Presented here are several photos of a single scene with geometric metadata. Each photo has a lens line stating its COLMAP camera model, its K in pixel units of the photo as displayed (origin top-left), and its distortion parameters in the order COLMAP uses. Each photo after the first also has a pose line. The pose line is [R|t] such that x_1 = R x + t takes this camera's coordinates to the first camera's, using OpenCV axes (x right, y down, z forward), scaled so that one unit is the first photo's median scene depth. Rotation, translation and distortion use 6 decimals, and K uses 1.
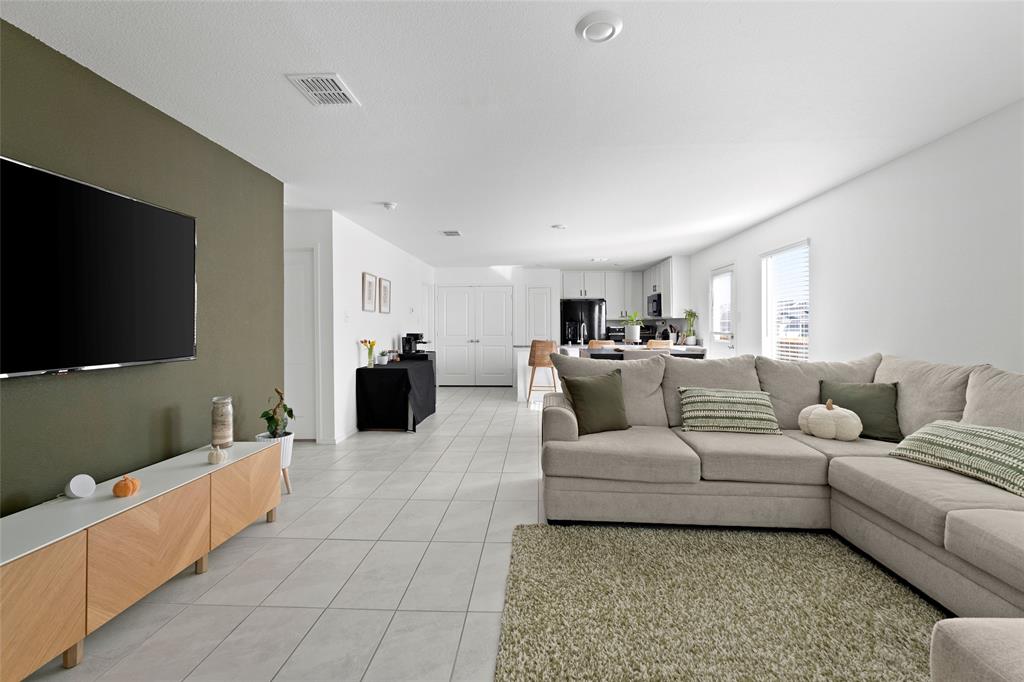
lens RADIAL K [[430.7, 0, 522.1], [0, 430.7, 329.4], [0, 0, 1]] dist [0.001860, 0.000304]
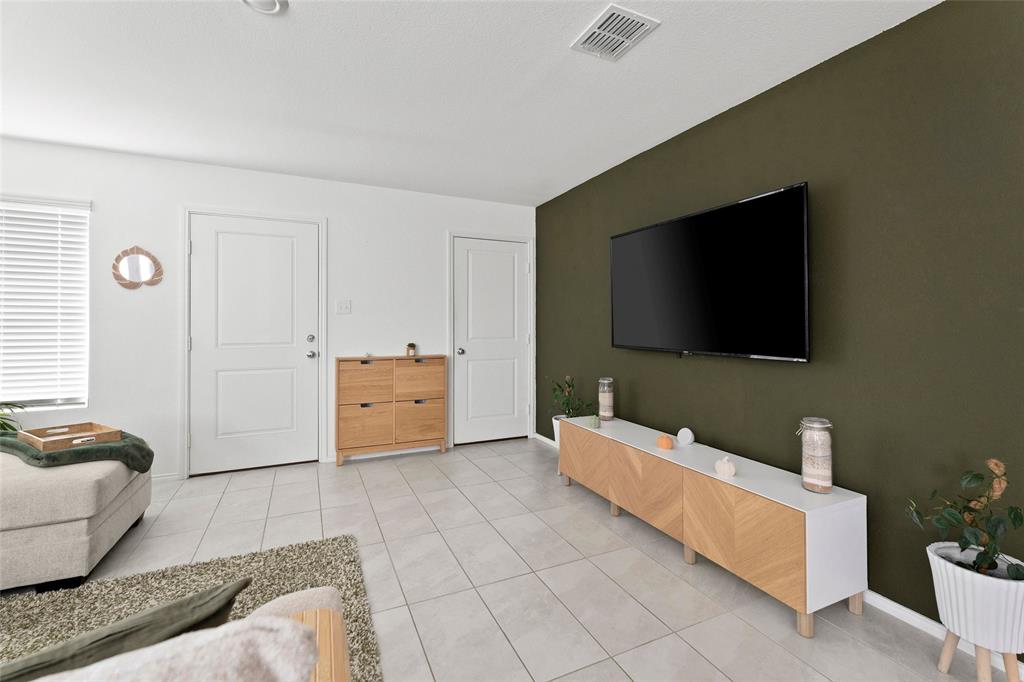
lens RADIAL K [[434.1, 0, 512.7], [0, 434.1, 327.5], [0, 0, 1]] dist [0.003062, 0.000380]
pose [[-0.886990, 0.004109, -0.461770, 0.073394], [-0.001576, 0.999928, 0.011926, -0.004317], [0.461786, 0.011306, -0.886920, 1.217280]]
